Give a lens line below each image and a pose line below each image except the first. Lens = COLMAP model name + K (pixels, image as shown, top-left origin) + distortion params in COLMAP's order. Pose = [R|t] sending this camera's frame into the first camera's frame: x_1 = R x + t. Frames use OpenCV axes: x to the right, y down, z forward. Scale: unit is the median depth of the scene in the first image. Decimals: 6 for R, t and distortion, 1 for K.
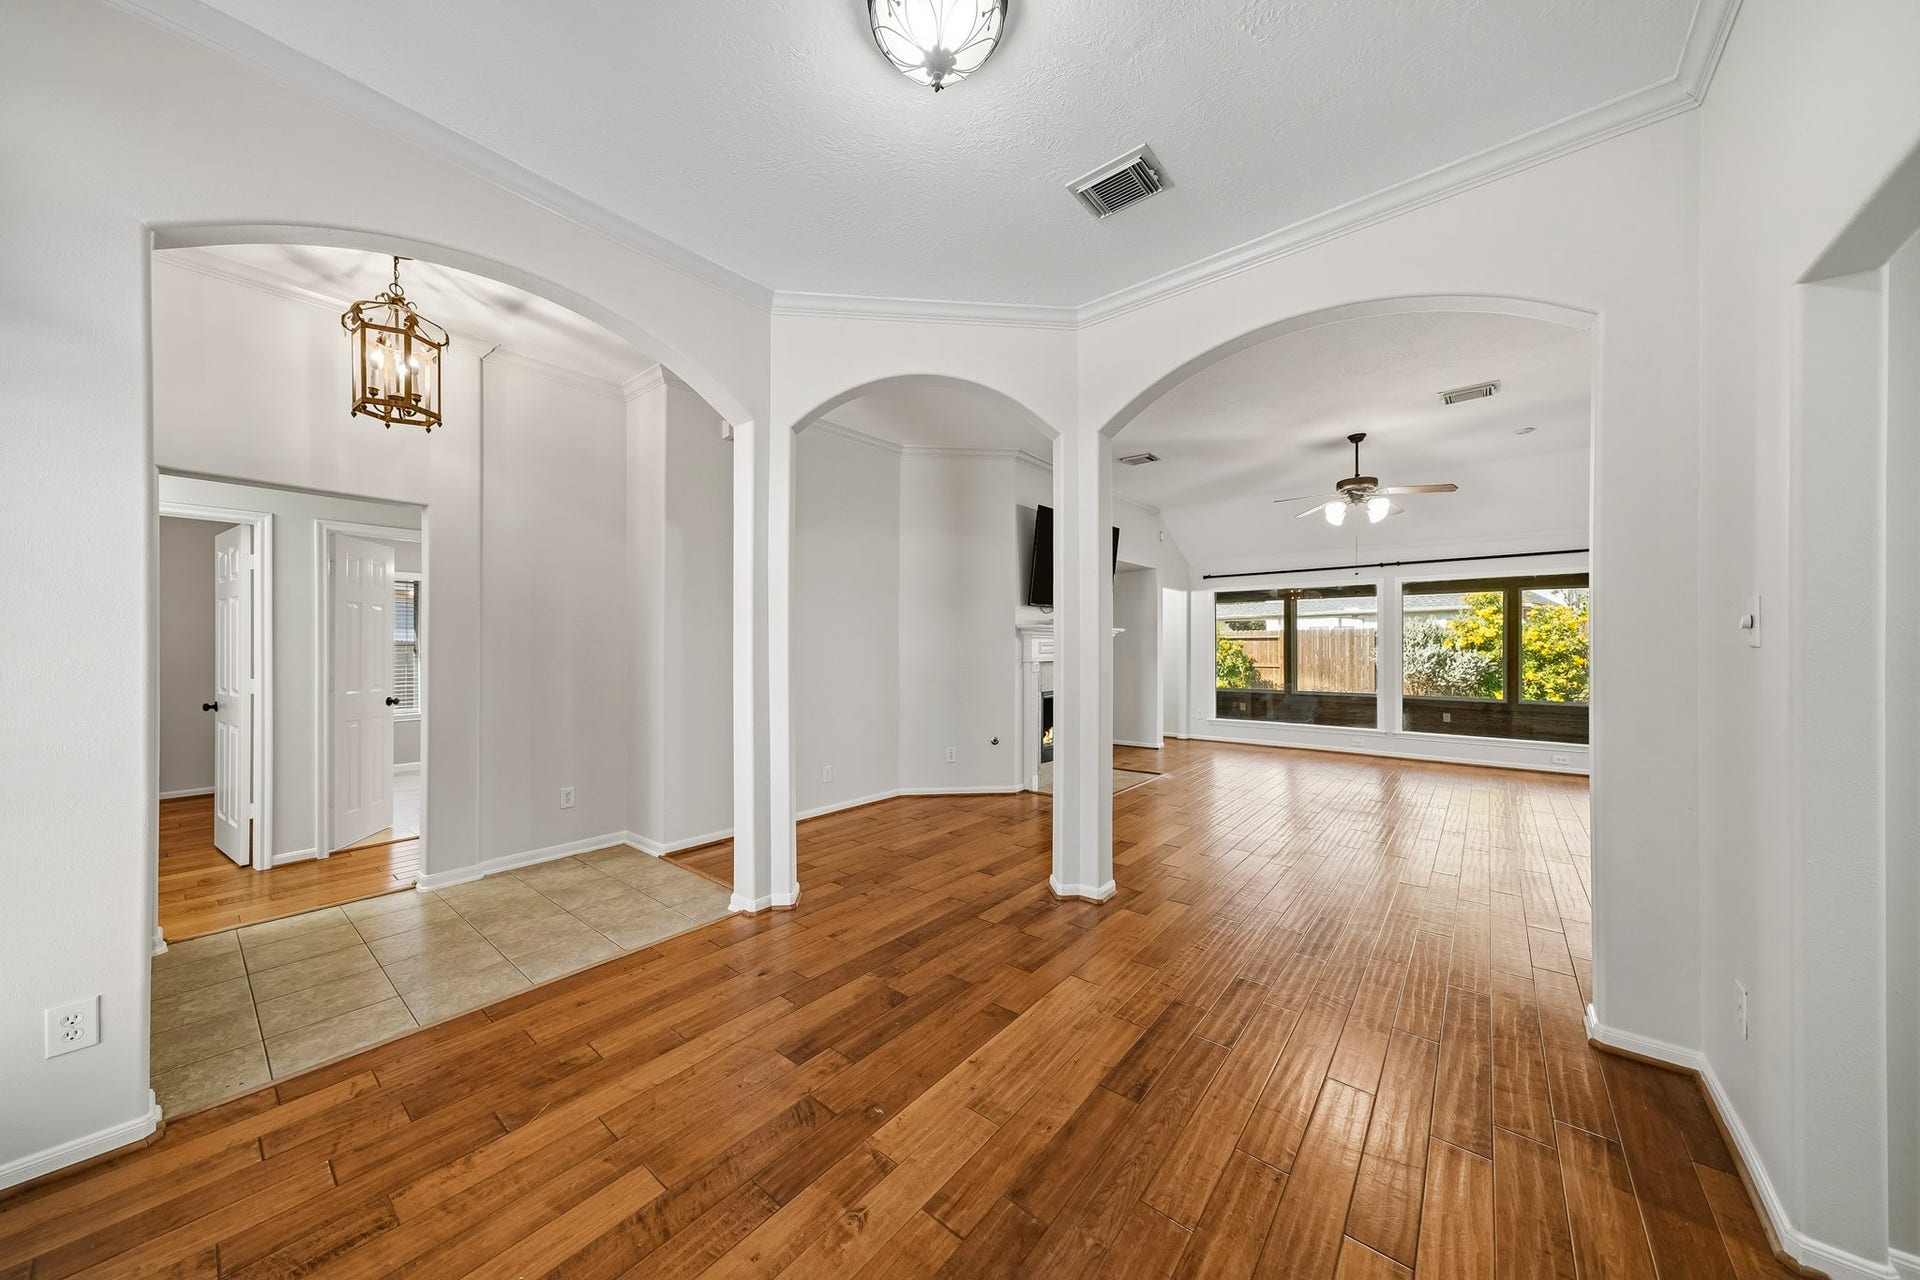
lens RADIAL K [[778.6, 0, 1086.2], [0, 778.6, 644.8], [0, 0, 1]] dist [-0.000347, 0.000130]
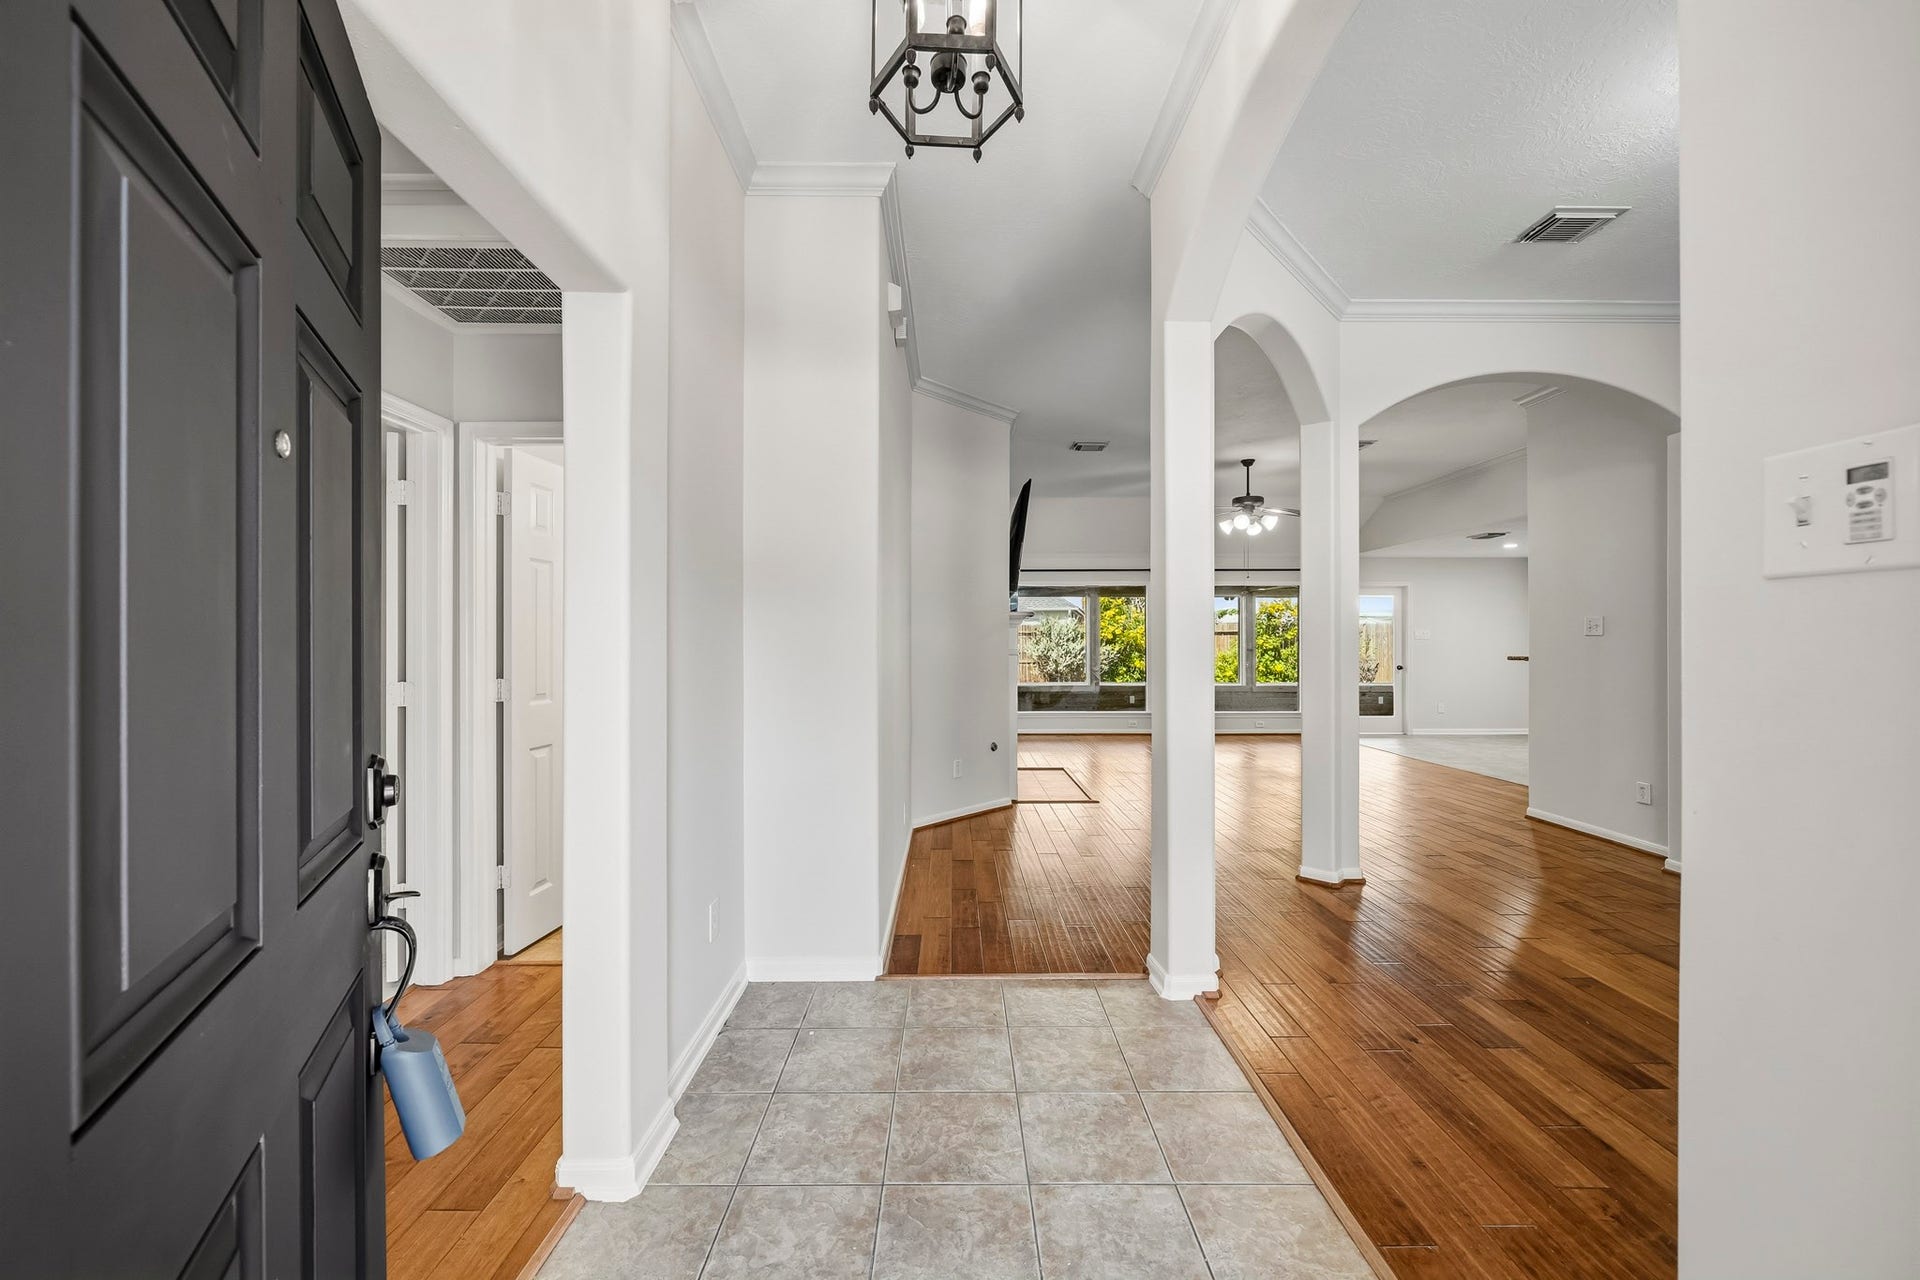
lens RADIAL K [[777.3, 0, 913.8], [0, 777.3, 640.9], [0, 0, 1]] dist [-0.002702, -0.000396]
pose [[0.736799, 0.003522, 0.676102, -0.975972], [0.000320, 0.999985, -0.005557, 0.013988], [-0.676111, 0.004311, 0.736787, 0.555577]]
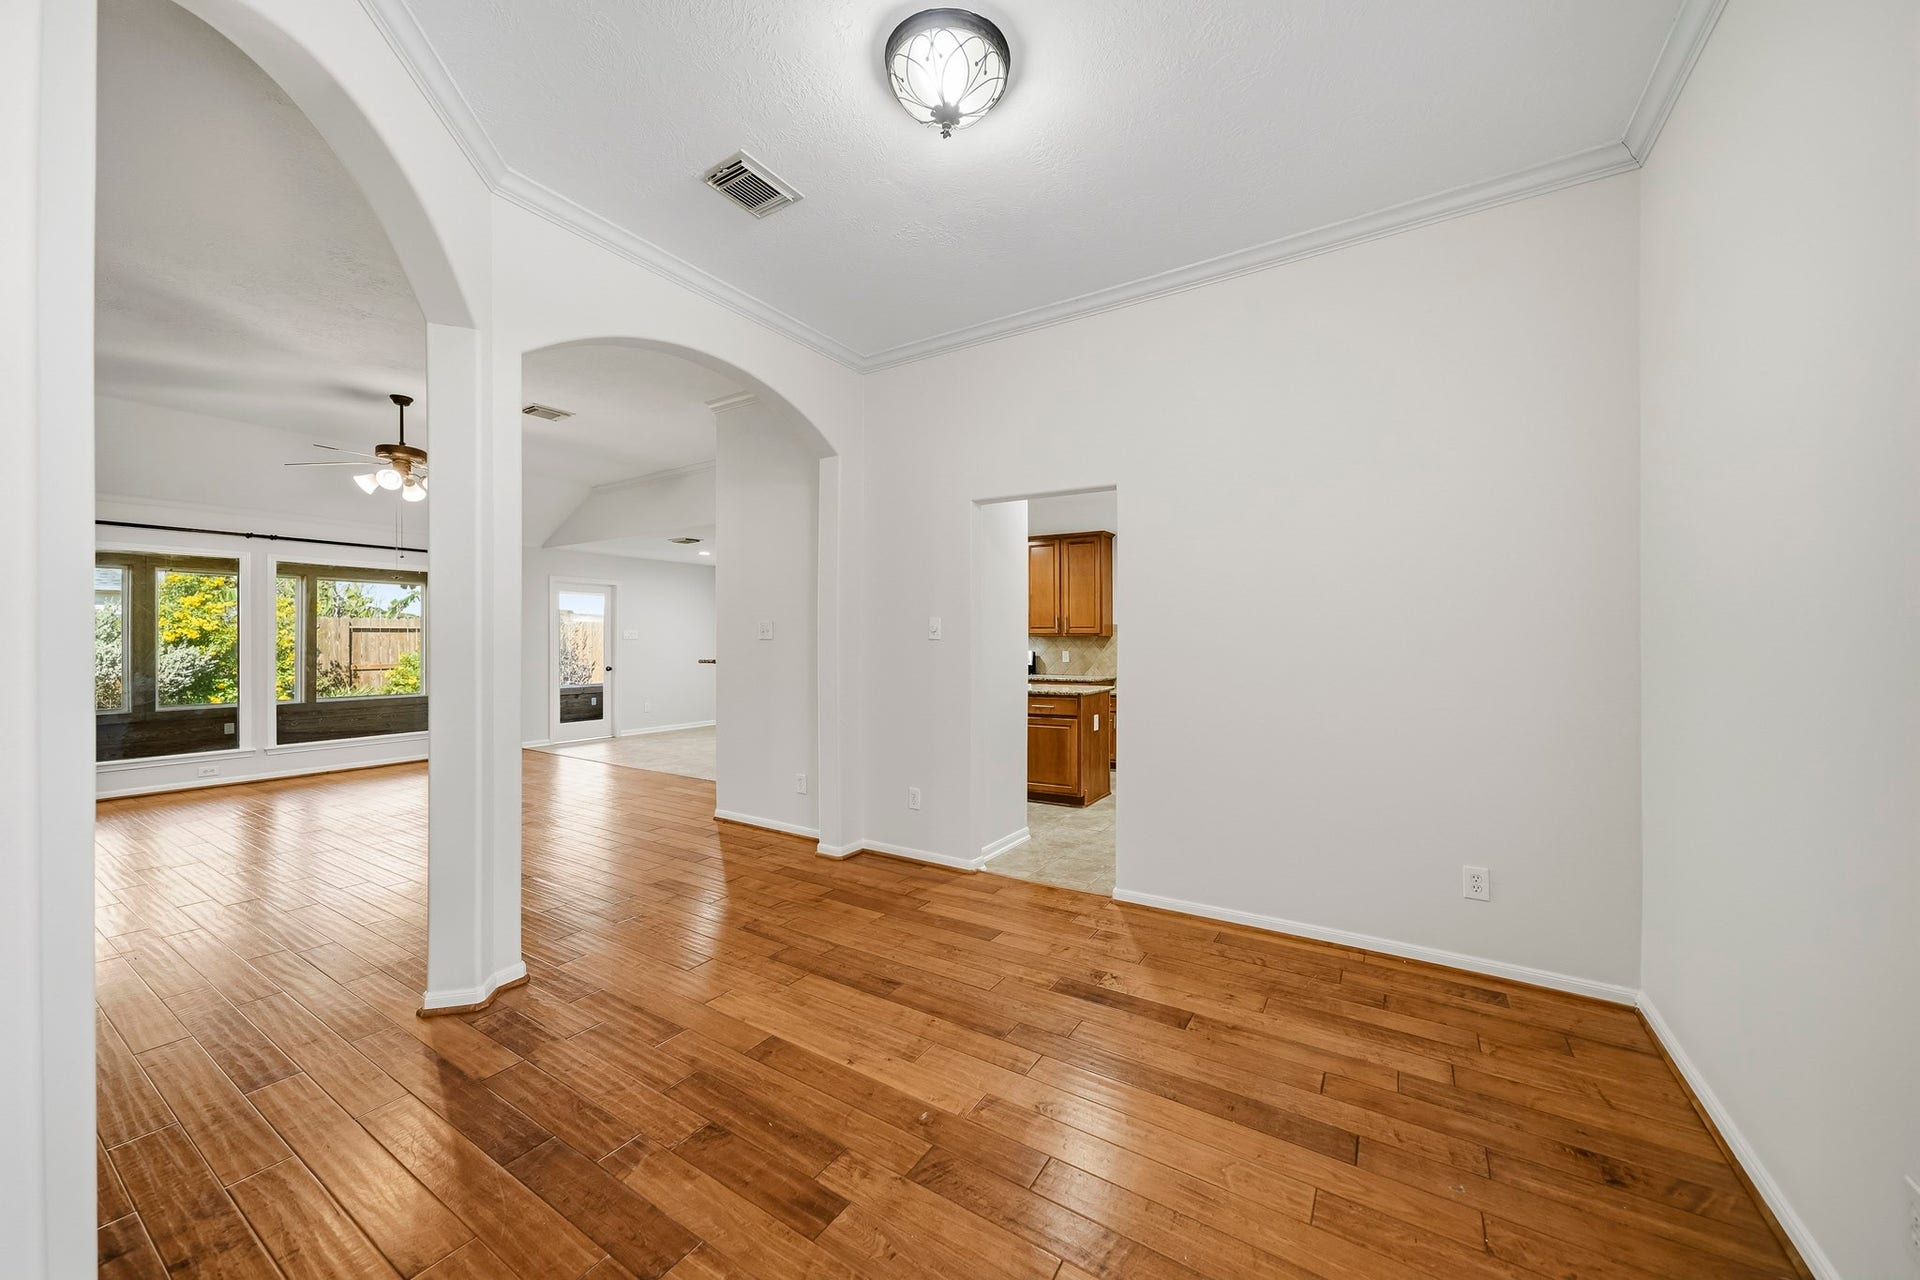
lens RADIAL K [[726.2, 0, 957.7], [0, 726.2, 643.7], [0, 0, 1]] dist [-0.000701, 0.000226]
pose [[-0.155764, -0.004992, 0.987782, -0.640929], [-0.000629, 0.999988, 0.004954, 0.001112], [-0.987794, 0.000151, -0.155766, 0.602837]]
